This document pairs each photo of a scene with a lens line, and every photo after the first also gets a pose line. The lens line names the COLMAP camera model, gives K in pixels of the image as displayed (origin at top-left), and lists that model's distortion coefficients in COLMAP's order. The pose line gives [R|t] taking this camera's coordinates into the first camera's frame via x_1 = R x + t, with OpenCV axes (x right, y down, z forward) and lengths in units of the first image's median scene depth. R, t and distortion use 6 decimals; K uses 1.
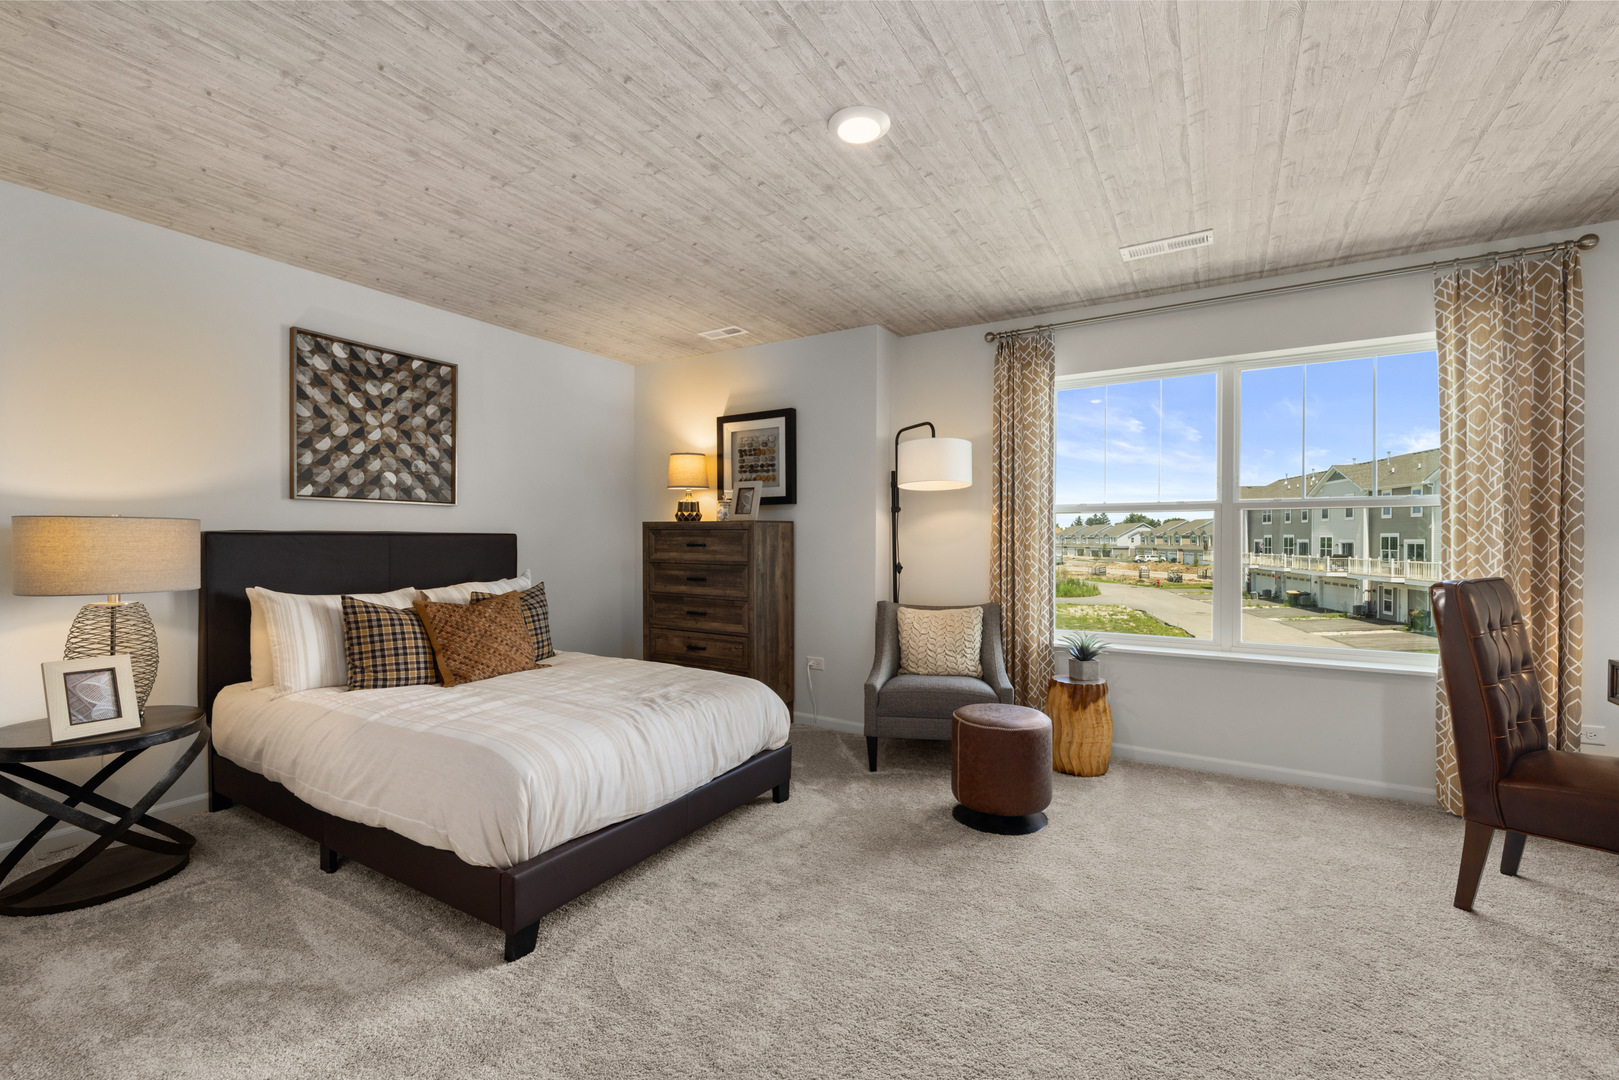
lens RADIAL K [[755.4, 0, 762.2], [0, 755.4, 538.1], [0, 0, 1]] dist [0.008909, 0.000013]
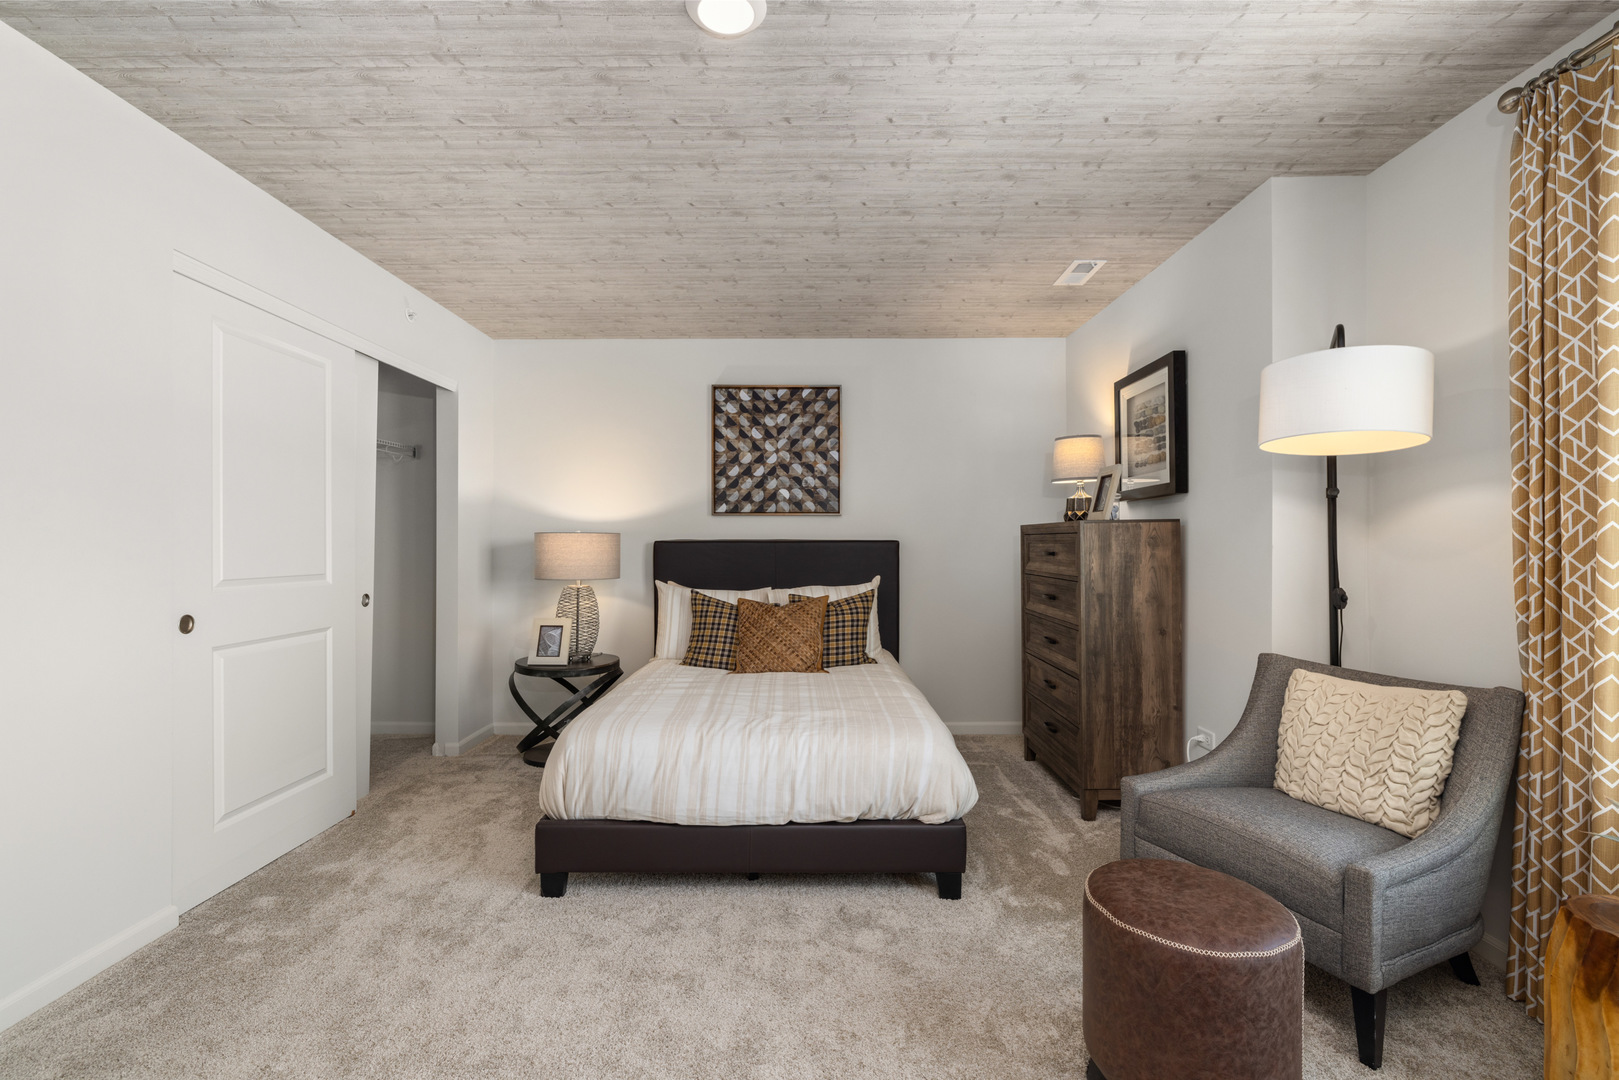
lens RADIAL K [[750.0, 0, 804.3], [0, 750.0, 536.7], [0, 0, 1]] dist [0.000350, 0.001590]
pose [[0.485877, -0.010348, -0.873966, 0.544689], [0.001336, 0.999938, -0.011097, -0.000031], [0.874026, 0.004224, 0.485860, 0.462390]]
